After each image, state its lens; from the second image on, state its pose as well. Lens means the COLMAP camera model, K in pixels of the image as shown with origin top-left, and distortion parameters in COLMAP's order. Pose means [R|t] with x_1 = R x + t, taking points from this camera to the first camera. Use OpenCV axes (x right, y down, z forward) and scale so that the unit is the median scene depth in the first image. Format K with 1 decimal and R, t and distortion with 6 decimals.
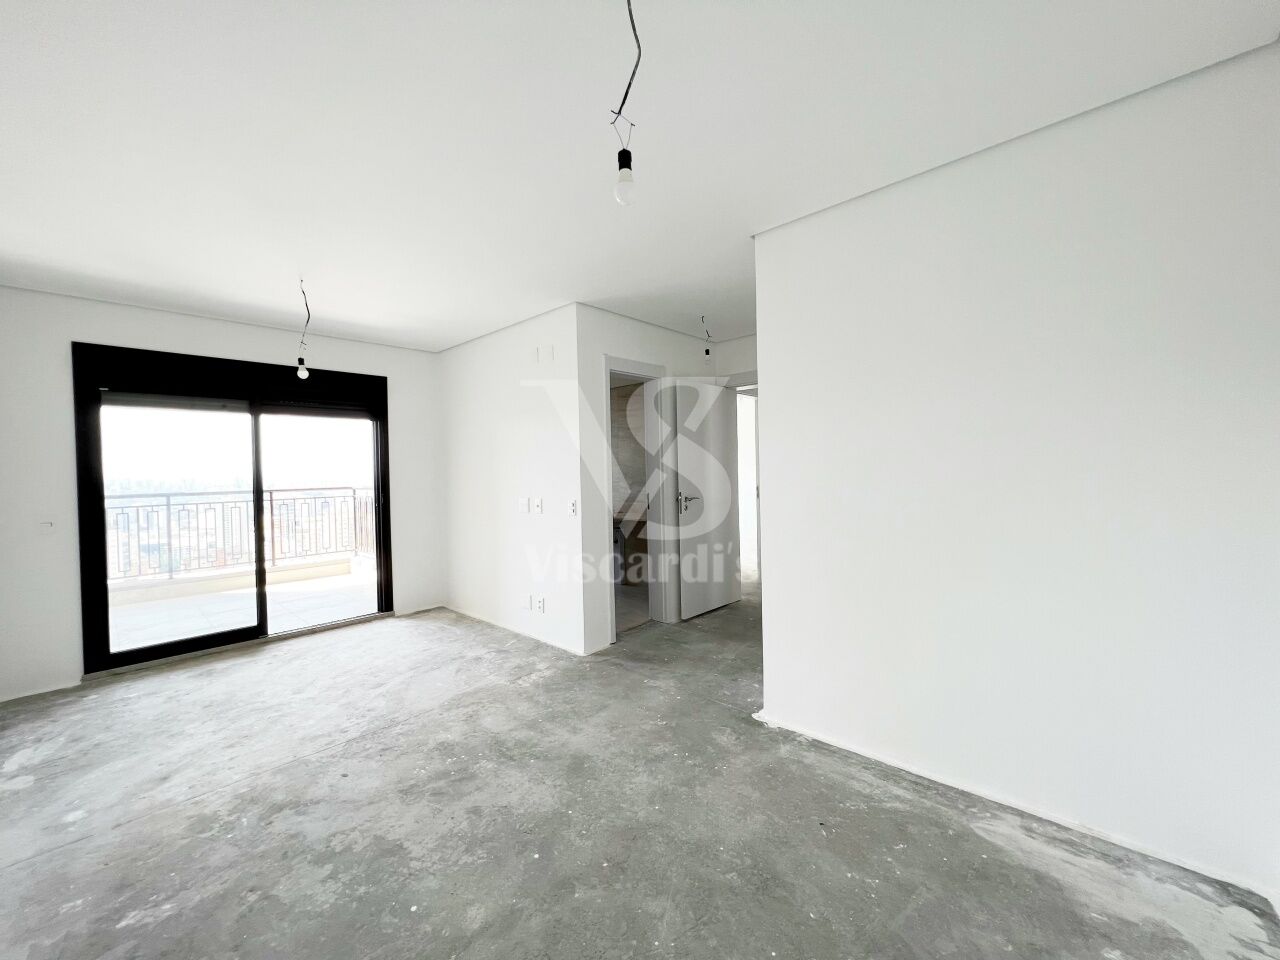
lens RADIAL K [[511.3, 0, 640.0], [0, 511.3, 480.0], [0, 0, 1]] dist [0.015590, -0.000007]
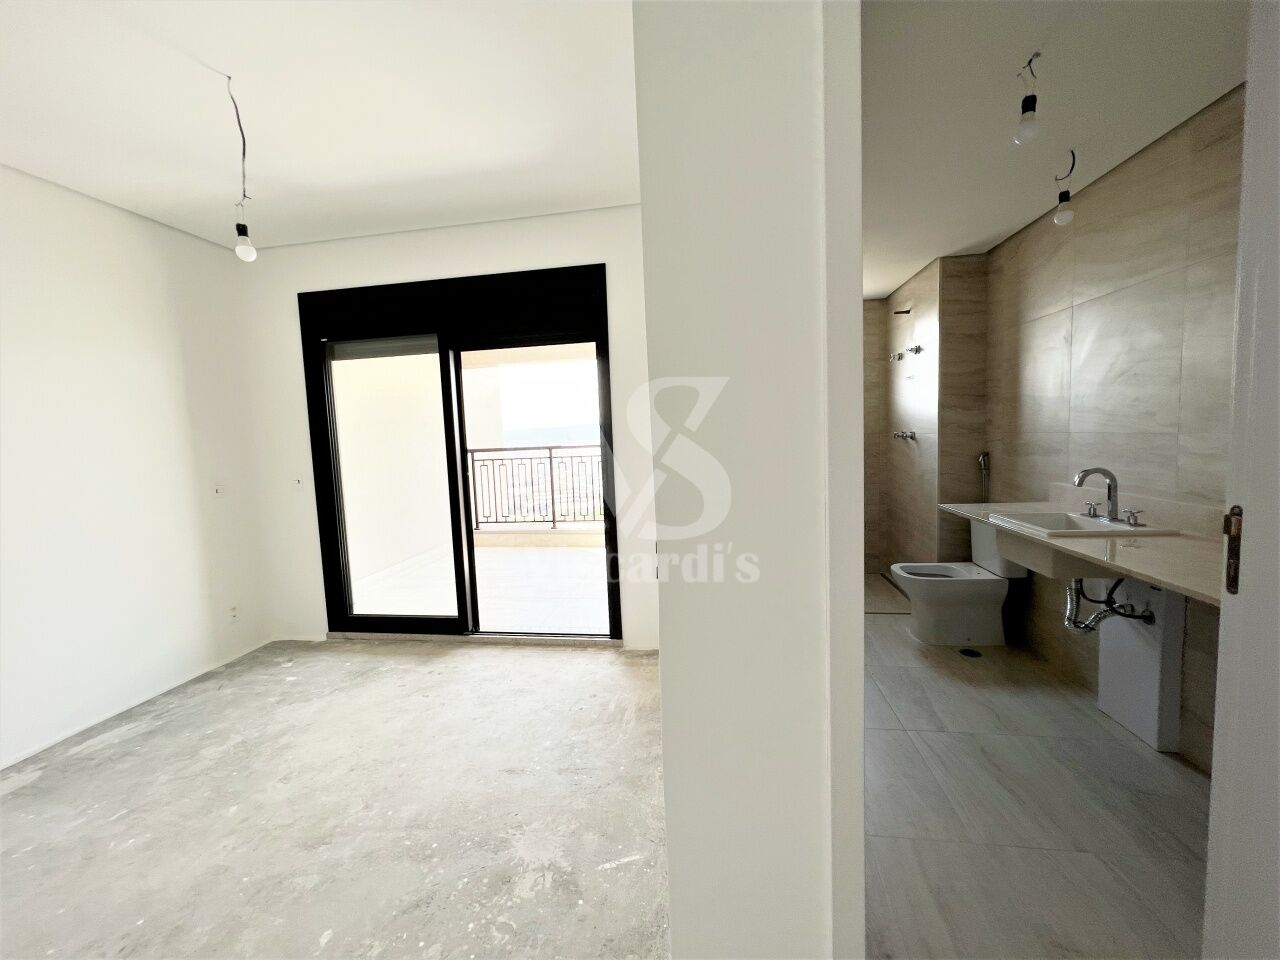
lens RADIAL K [[511.3, 0, 640.0], [0, 511.3, 480.0], [0, 0, 1]] dist [0.015590, -0.000007]
pose [[0.543351, 0.076172, -0.836042, 0.065744], [0.012480, 0.995032, 0.098769, -0.008881], [0.839413, -0.064100, 0.539702, 0.902566]]
